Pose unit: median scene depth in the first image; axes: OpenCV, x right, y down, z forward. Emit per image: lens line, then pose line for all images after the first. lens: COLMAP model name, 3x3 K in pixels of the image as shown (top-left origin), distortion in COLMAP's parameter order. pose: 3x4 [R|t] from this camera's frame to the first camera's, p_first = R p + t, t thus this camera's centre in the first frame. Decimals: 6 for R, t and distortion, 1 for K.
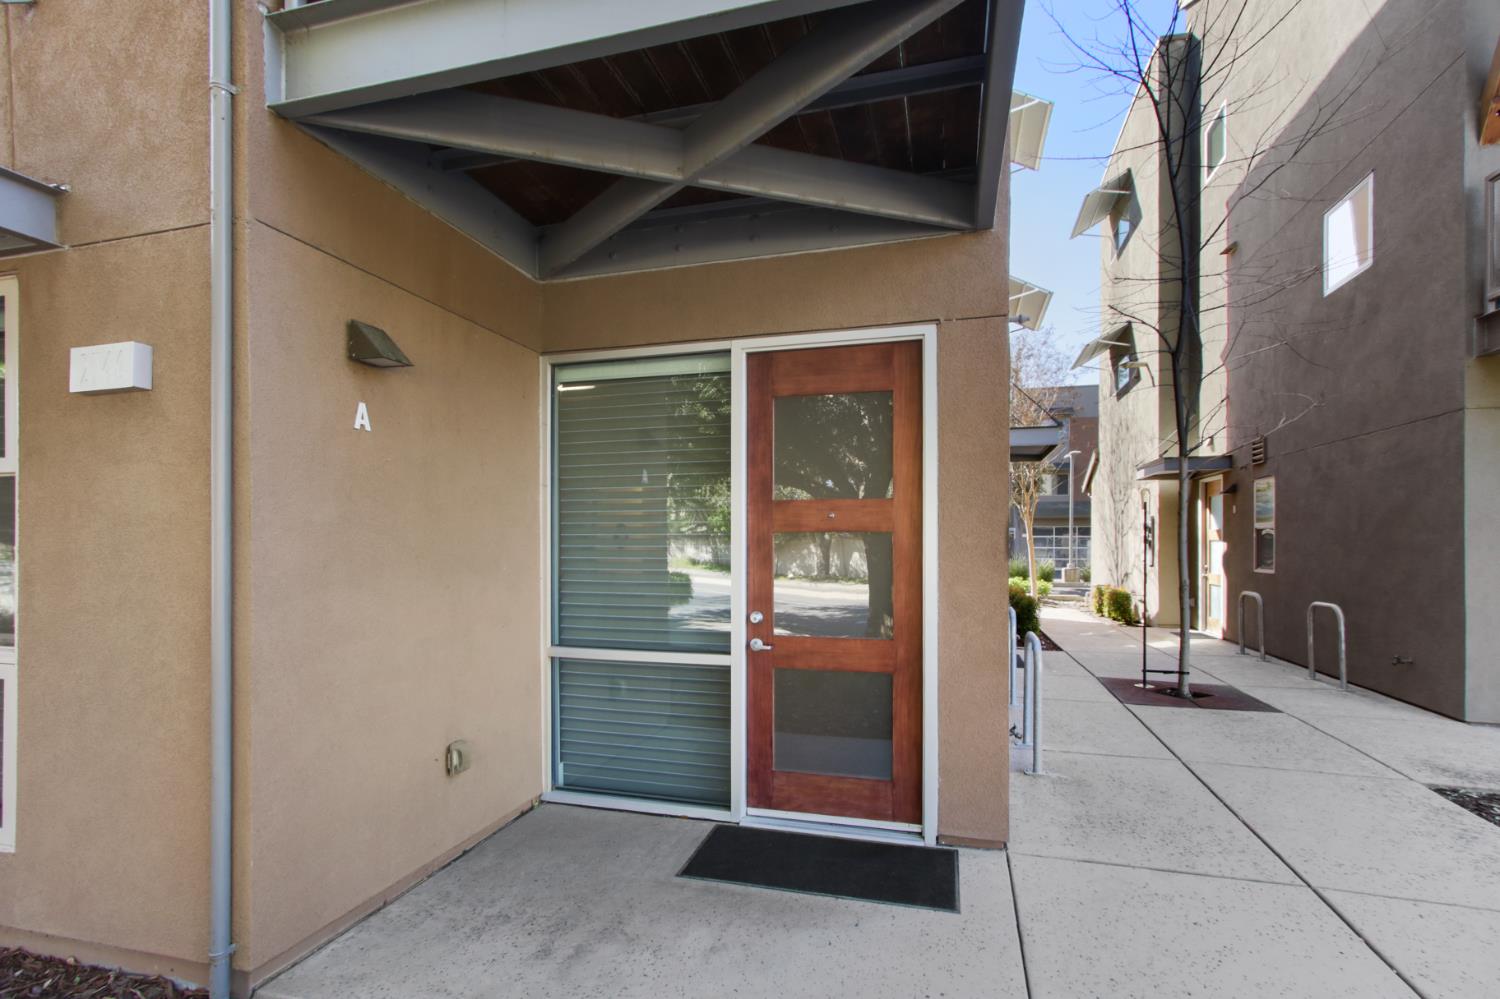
lens RADIAL K [[691.1, 0, 753.8], [0, 691.1, 546.1], [0, 0, 1]] dist [-0.000837, -0.000163]
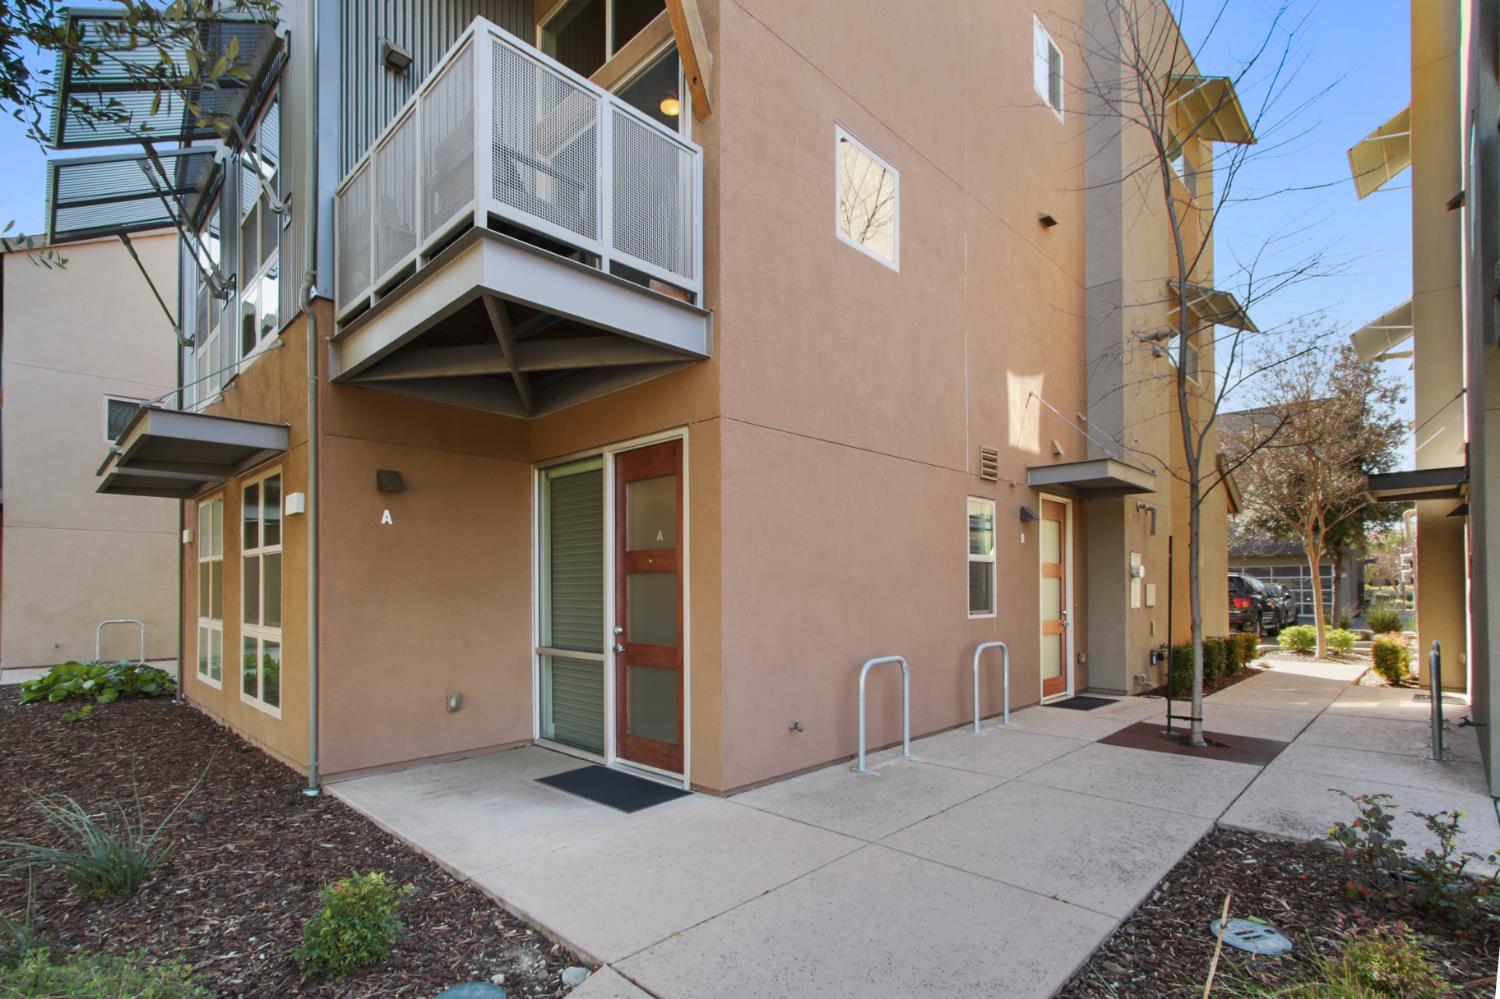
lens RADIAL K [[712.7, 0, 748.9], [0, 712.7, 583.5], [0, 0, 1]] dist [0.000553, 0.000016]
pose [[0.877869, -0.007671, -0.478839, 0.999332], [0.002064, 0.999923, -0.012235, 0.022578], [0.478896, 0.009752, 0.877818, -0.221939]]
